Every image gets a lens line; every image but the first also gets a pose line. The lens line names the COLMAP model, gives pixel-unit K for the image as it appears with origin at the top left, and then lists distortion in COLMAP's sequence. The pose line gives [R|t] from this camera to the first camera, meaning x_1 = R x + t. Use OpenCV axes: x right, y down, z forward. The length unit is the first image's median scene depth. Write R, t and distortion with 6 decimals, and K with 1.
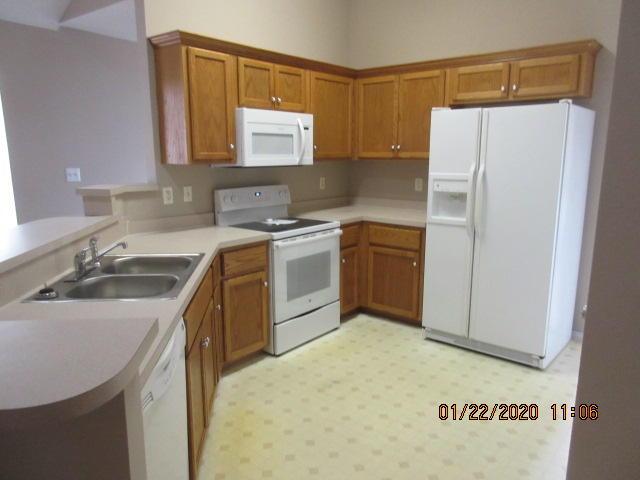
lens RADIAL K [[482.2, 0, 323.1], [0, 482.2, 249.8], [0, 0, 1]] dist [-0.008895, 0.036472]
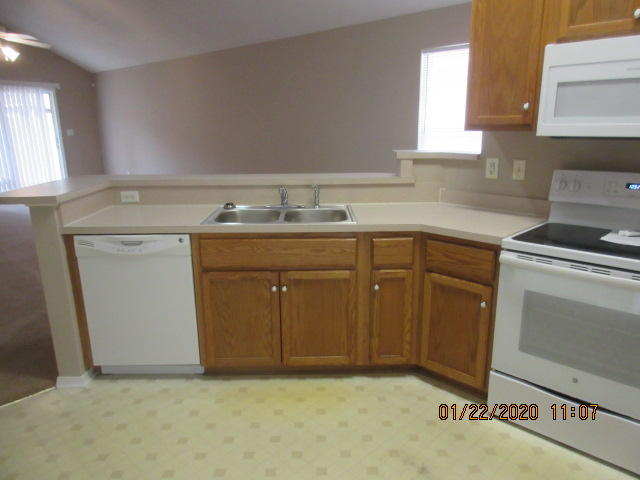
lens RADIAL K [[482.2, 0, 323.1], [0, 482.2, 249.8], [0, 0, 1]] dist [-0.008895, 0.036472]
pose [[-0.092963, 0.253349, -0.962898, 0.546892], [-0.193654, 0.944017, 0.267078, -0.143972], [0.976655, 0.211298, -0.038697, 0.763174]]
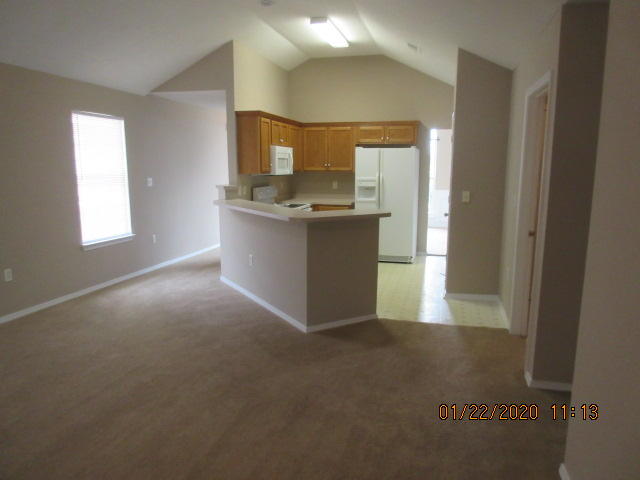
lens RADIAL K [[482.2, 0, 323.1], [0, 482.2, 249.8], [0, 0, 1]] dist [-0.008895, 0.036472]
pose [[0.902429, -0.073762, 0.424478, -0.837562], [0.084693, 0.996383, -0.006914, 0.158193], [-0.422433, 0.042190, 0.905412, -0.837982]]
